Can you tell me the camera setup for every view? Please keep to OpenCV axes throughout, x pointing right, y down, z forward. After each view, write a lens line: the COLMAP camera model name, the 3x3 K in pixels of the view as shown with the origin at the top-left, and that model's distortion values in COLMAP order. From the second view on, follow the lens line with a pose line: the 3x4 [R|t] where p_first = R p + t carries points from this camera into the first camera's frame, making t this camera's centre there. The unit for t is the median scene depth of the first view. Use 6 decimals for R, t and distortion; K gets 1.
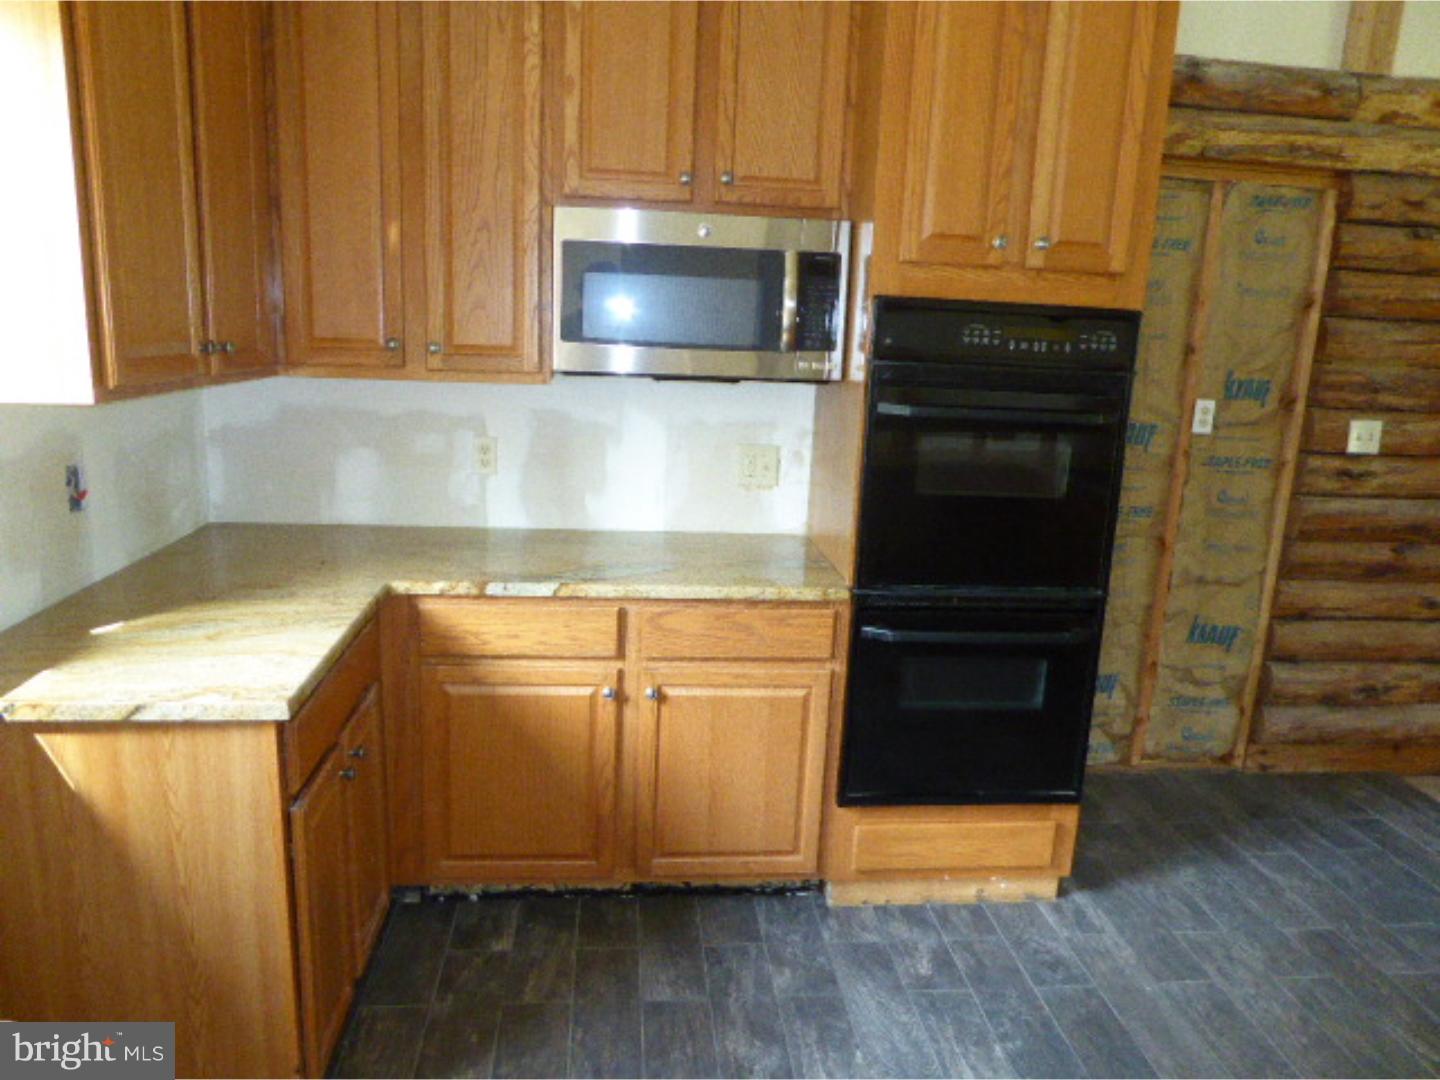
lens RADIAL K [[1025.8, 0, 725.2], [0, 1025.8, 543.8], [0, 0, 1]] dist [-0.021900, 0.010624]
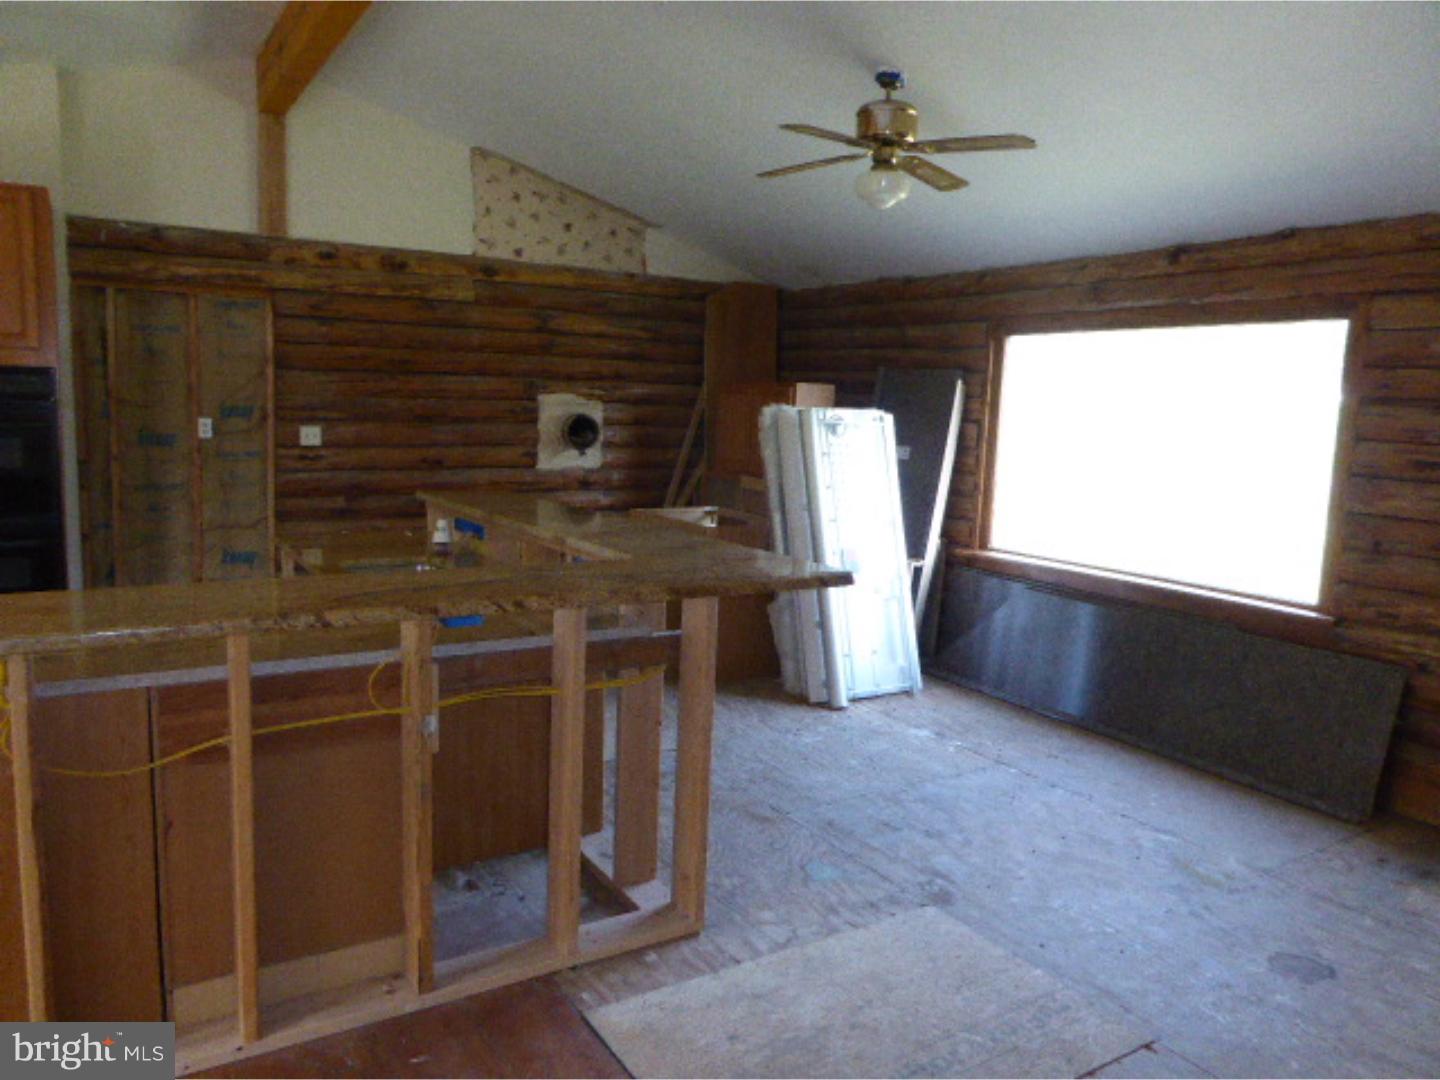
lens RADIAL K [[1025.8, 0, 715.1], [0, 1025.8, 532.6], [0, 0, 1]] dist [-0.021900, 0.010624]
pose [[0.898855, -0.080069, 0.430870, 0.484682], [0.109884, 0.992938, -0.044715, 0.218520], [-0.424247, 0.087538, 0.901305, -0.881536]]
